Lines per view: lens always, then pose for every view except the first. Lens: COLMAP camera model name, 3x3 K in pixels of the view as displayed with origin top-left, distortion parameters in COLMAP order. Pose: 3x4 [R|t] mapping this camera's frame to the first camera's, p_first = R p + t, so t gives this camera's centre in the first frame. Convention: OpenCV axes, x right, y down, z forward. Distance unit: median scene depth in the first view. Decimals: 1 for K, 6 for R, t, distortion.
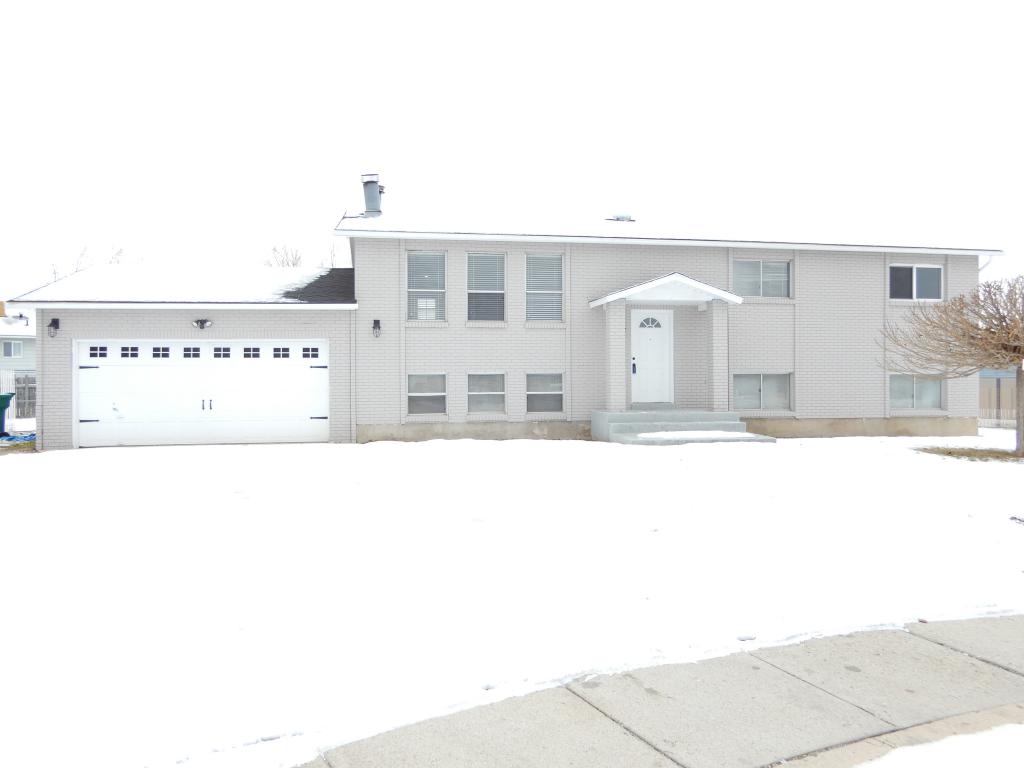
lens RADIAL K [[743.9, 0, 515.8], [0, 743.9, 380.8], [0, 0, 1]] dist [0.015110, 0.002954]
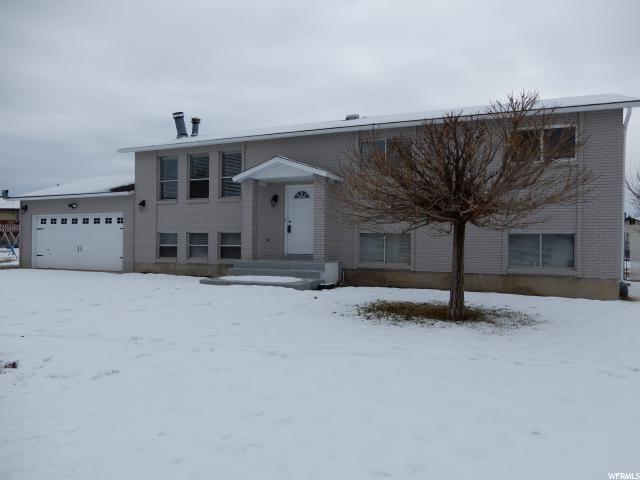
lens RADIAL K [[464.9, 0, 322.4], [0, 464.9, 238.0], [0, 0, 1]] dist [0.015110, 0.002954]
pose [[0.833734, 0.007040, -0.552121, 0.710517], [-0.008022, 0.999968, 0.000637, -0.001019], [0.552108, 0.003898, 0.833764, 0.336915]]
